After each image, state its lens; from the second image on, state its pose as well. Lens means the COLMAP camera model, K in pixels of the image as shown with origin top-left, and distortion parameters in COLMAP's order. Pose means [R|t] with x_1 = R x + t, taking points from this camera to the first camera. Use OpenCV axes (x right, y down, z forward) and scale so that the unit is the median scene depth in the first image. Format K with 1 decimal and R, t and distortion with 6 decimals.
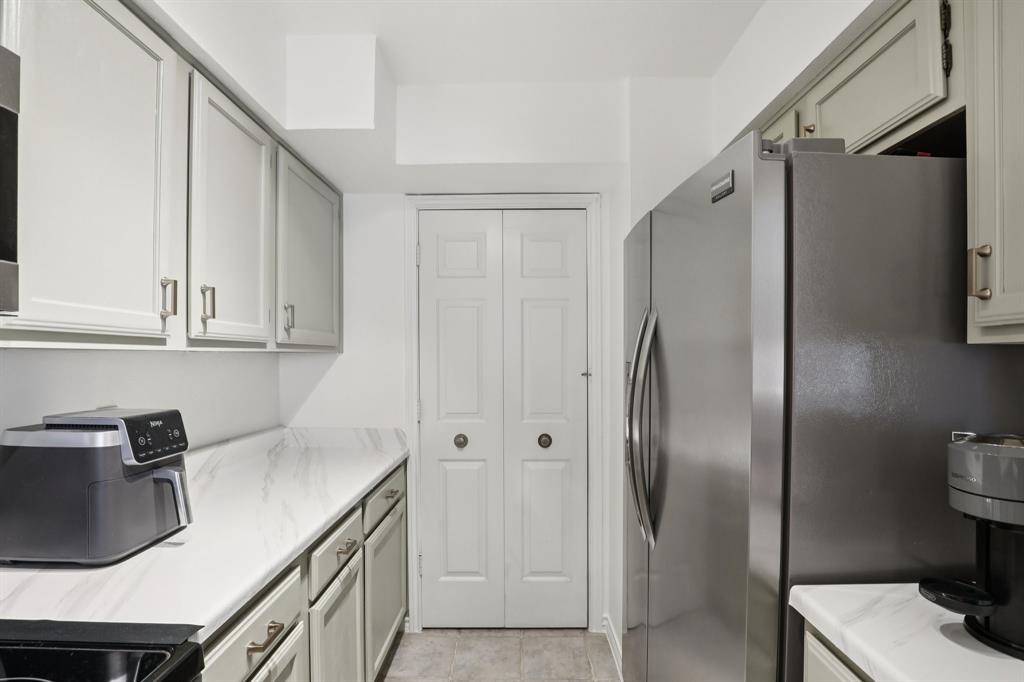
lens RADIAL K [[472.8, 0, 509.7], [0, 472.8, 361.0], [0, 0, 1]] dist [-0.016638, 0.003765]
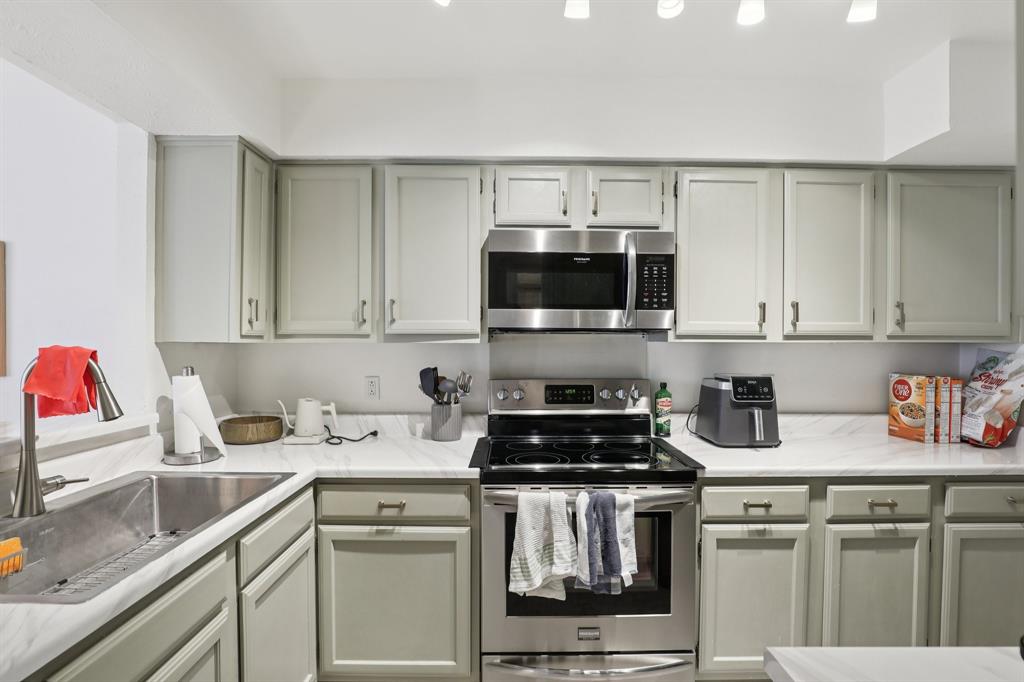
lens RADIAL K [[494.5, 0, 512.2], [0, 494.5, 338.0], [0, 0, 1]] dist [-0.023113, 0.006412]
pose [[0.010925, -0.013093, -0.999855, 1.113223], [-0.013173, 0.999826, -0.013237, -0.002840], [0.999854, 0.013316, 0.010751, 0.032301]]
